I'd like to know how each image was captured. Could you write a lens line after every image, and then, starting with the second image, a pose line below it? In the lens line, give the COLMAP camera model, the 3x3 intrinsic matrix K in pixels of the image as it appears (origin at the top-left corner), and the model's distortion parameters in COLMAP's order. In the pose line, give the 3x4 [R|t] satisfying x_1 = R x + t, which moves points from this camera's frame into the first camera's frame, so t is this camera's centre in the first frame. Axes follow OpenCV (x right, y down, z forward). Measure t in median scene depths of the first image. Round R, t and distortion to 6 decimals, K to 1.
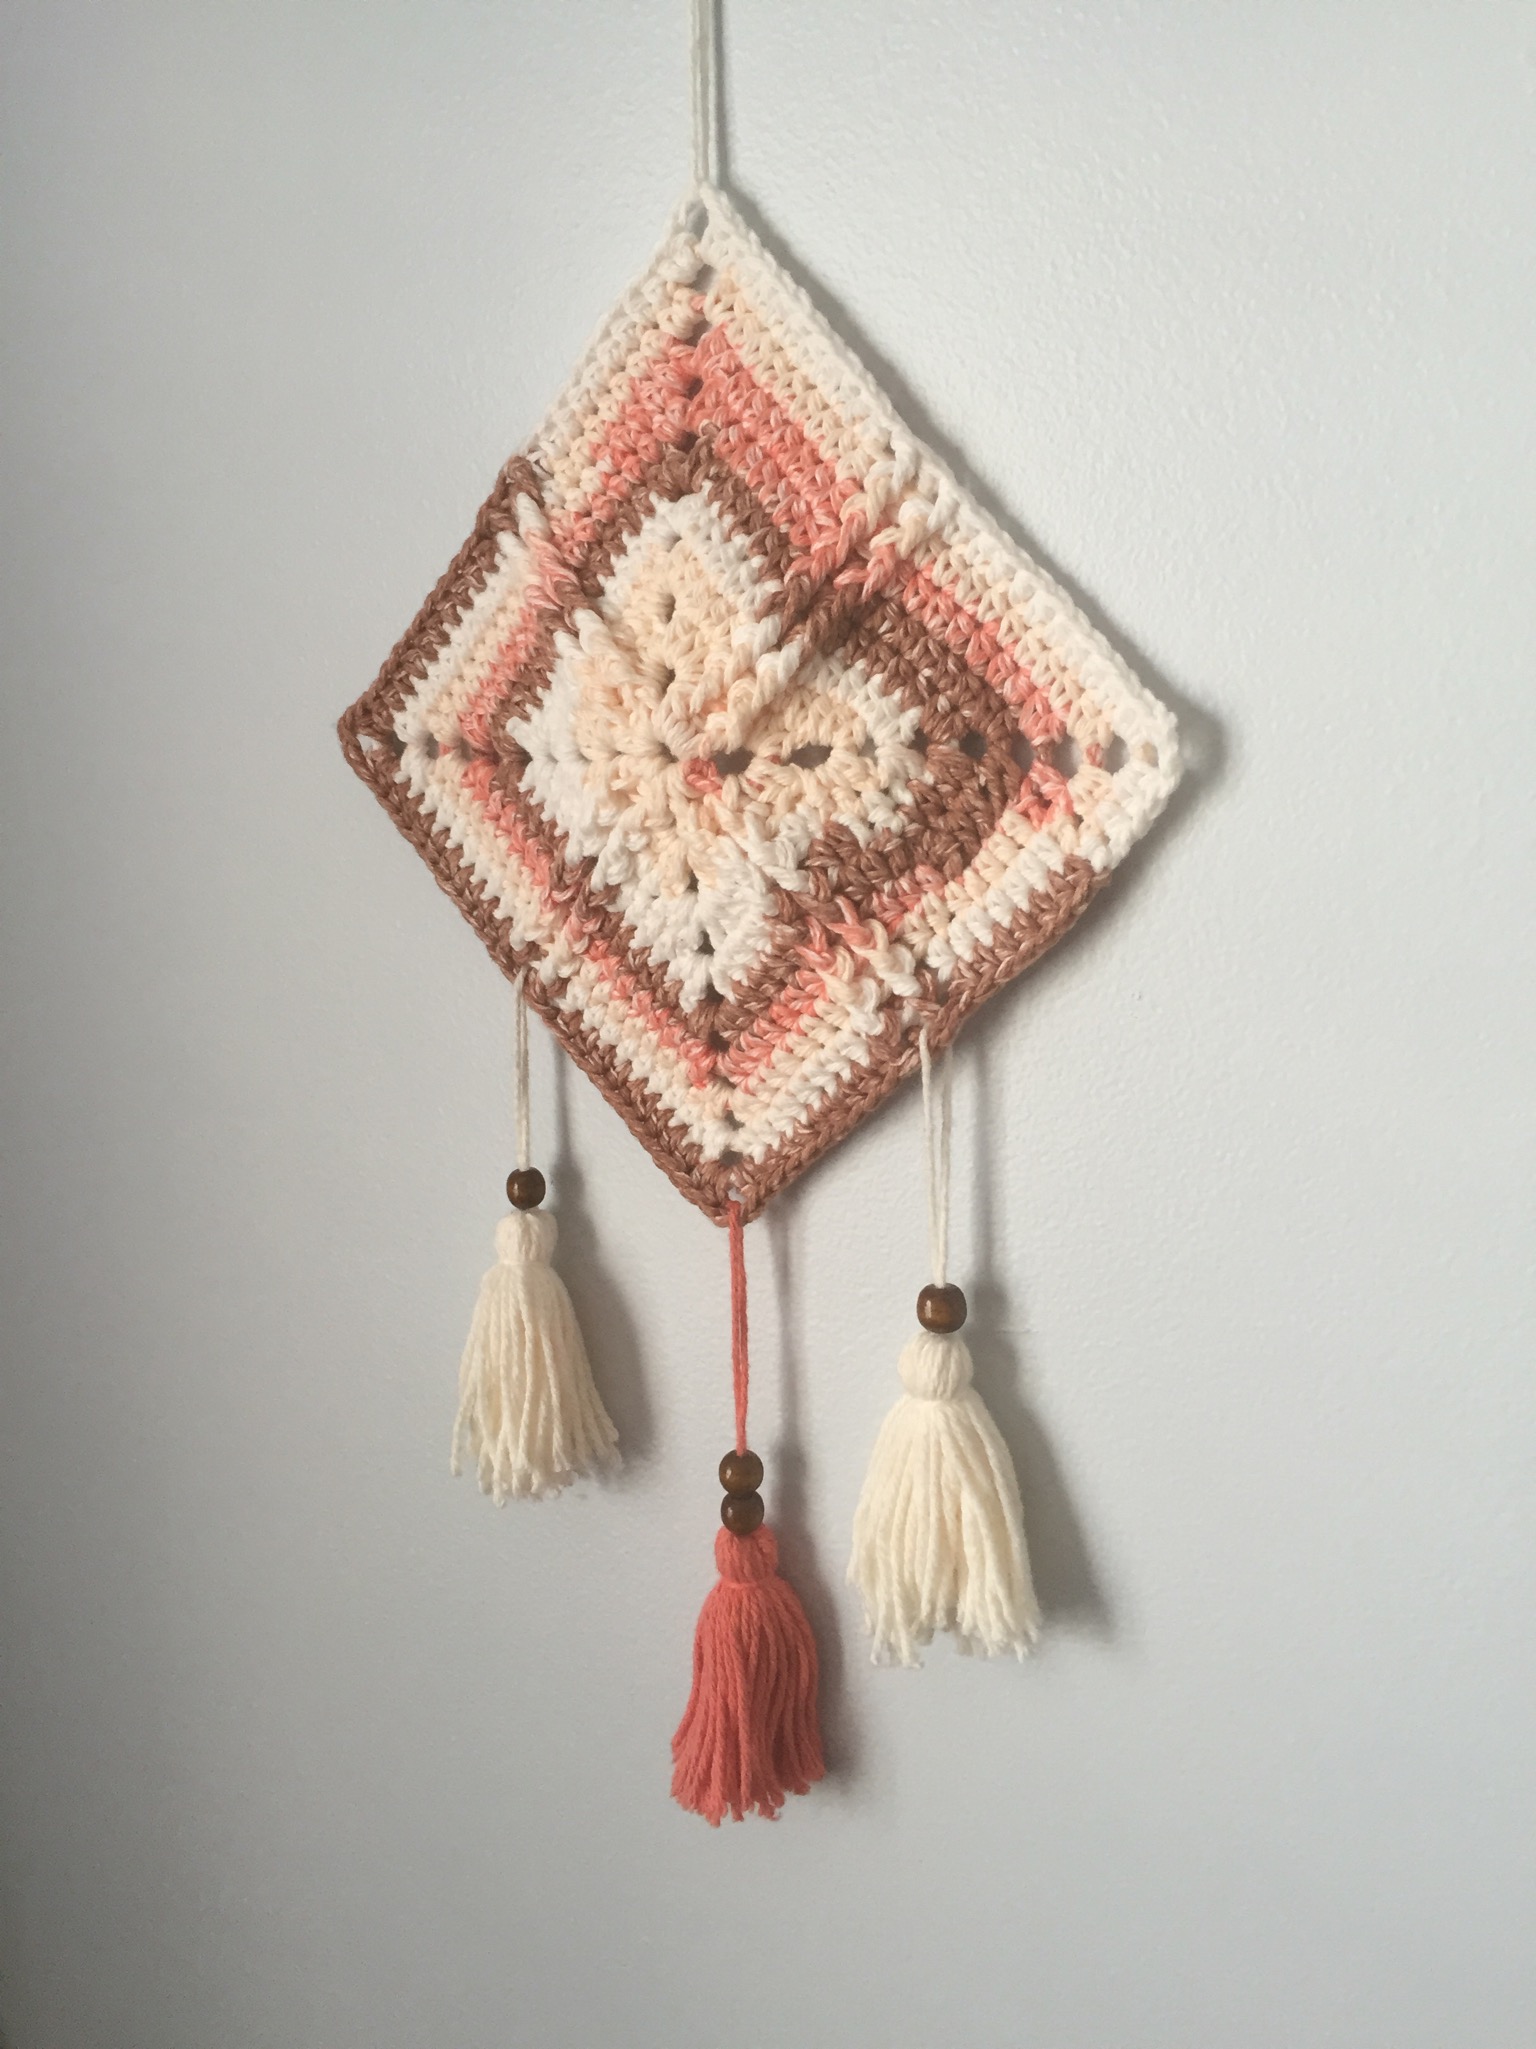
lens RADIAL K [[1772.3, 0, 768.0], [0, 1772.3, 1024.5], [0, 0, 1]] dist [0.078647, -0.123793]
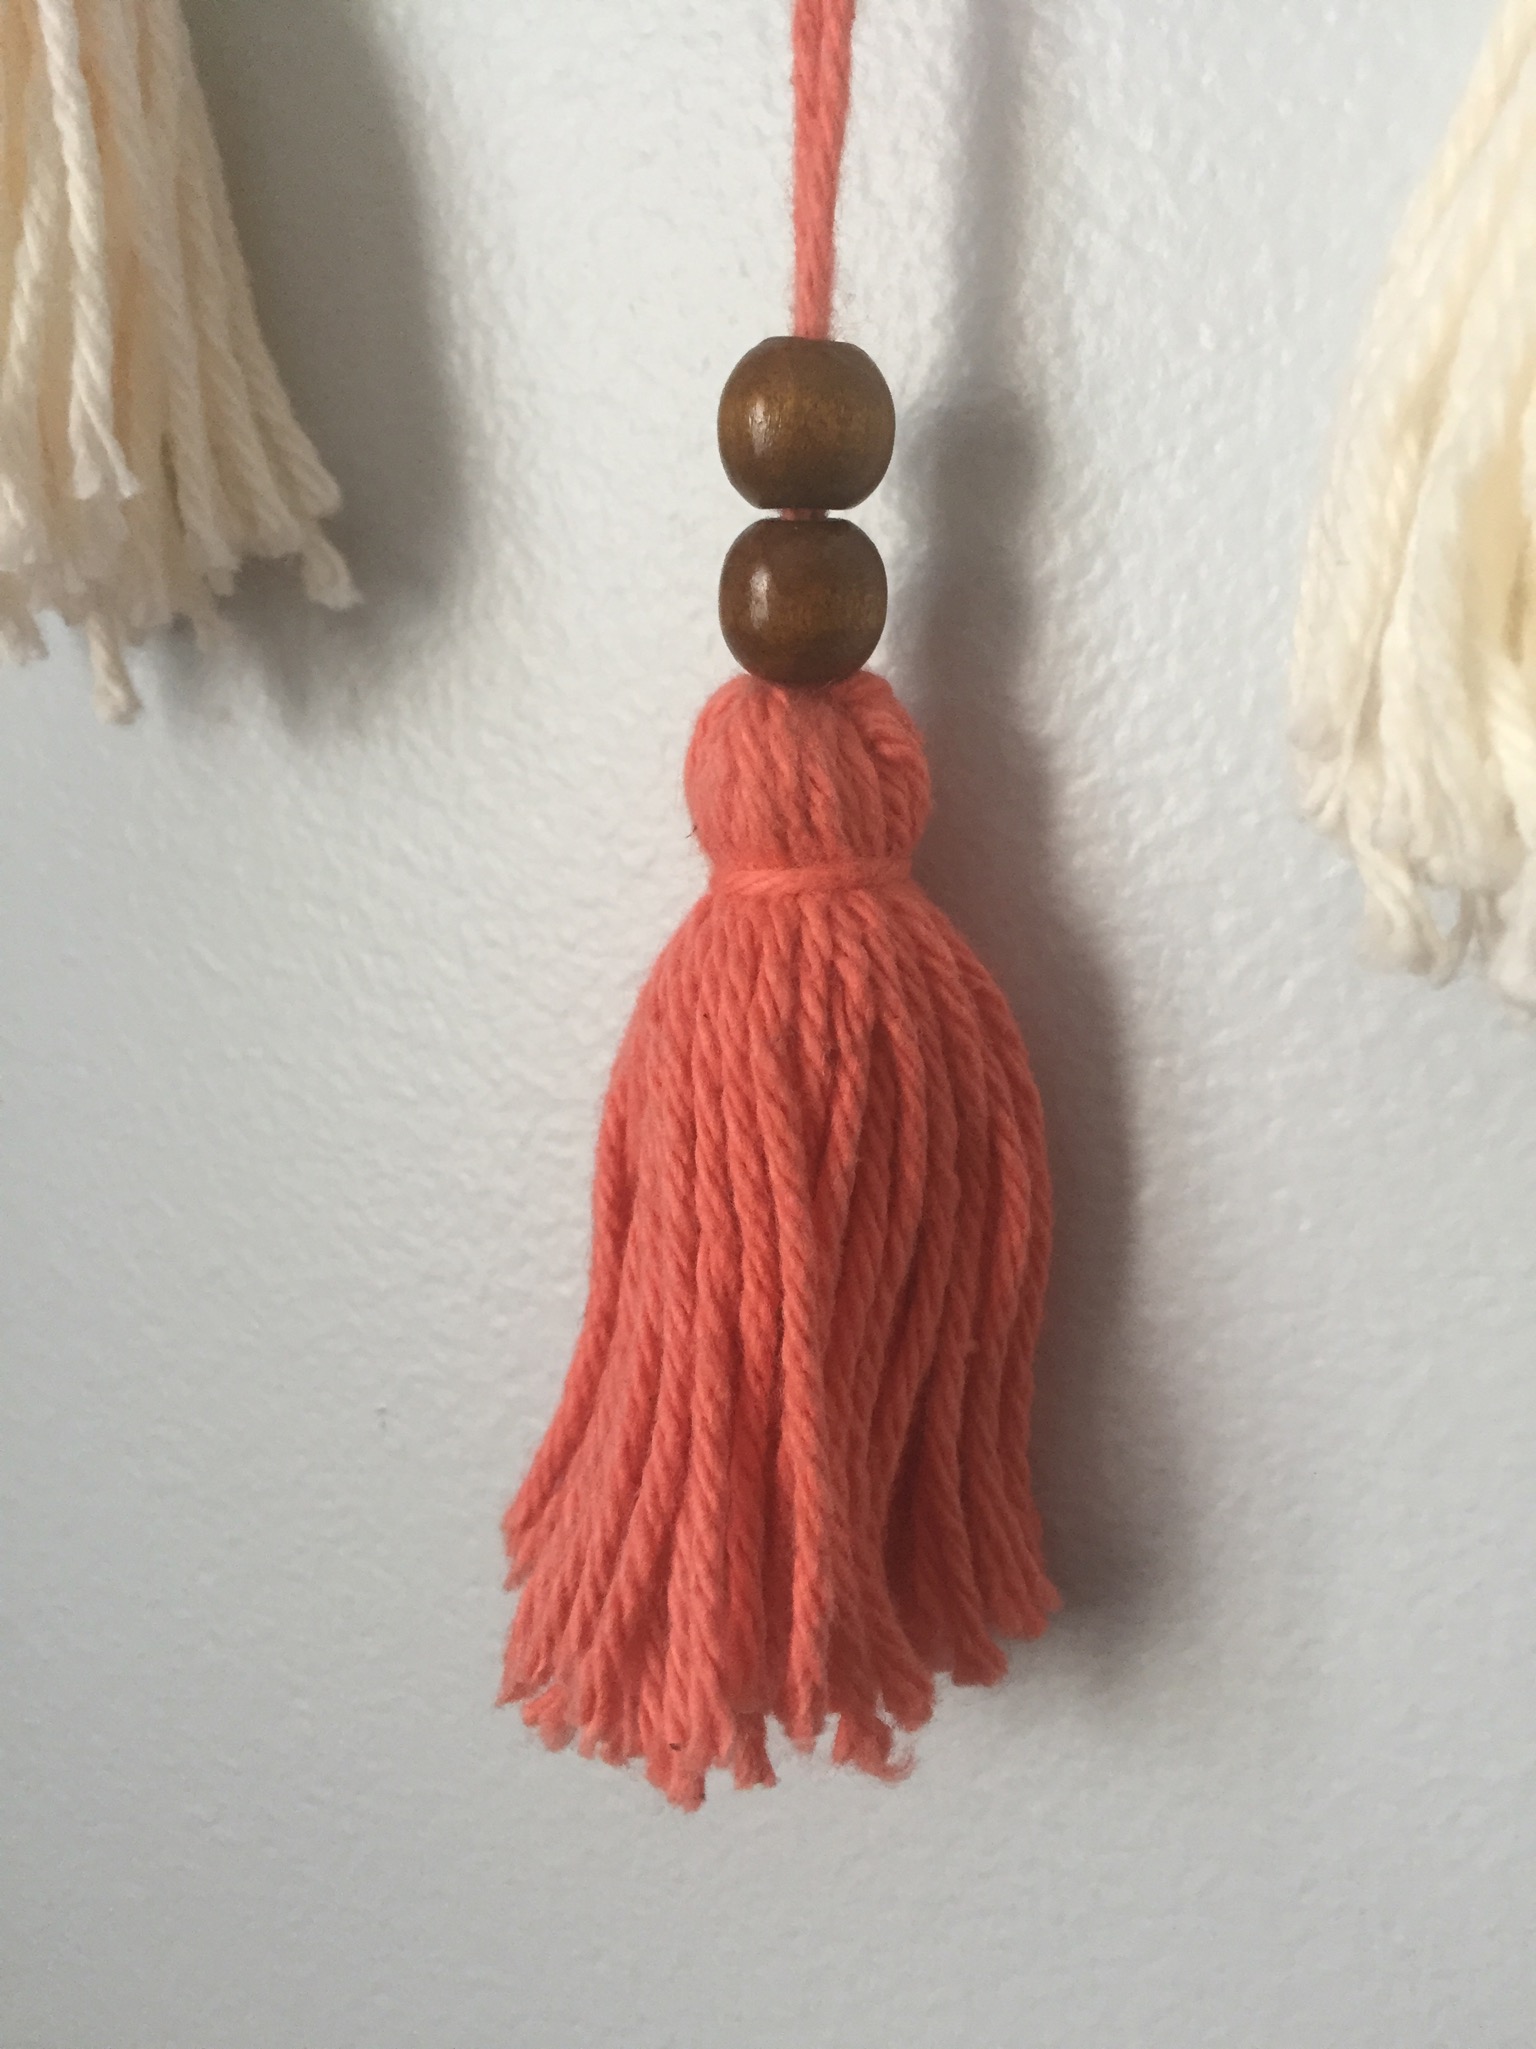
lens RADIAL K [[1772.3, 0, 768.0], [0, 1772.3, 1024.5], [0, 0, 1]] dist [0.078647, -0.123793]
pose [[0.994745, 0.020049, 0.100404, -0.044246], [-0.021213, 0.999719, 0.010537, 0.331176], [-0.100165, -0.012612, 0.994891, 0.741529]]
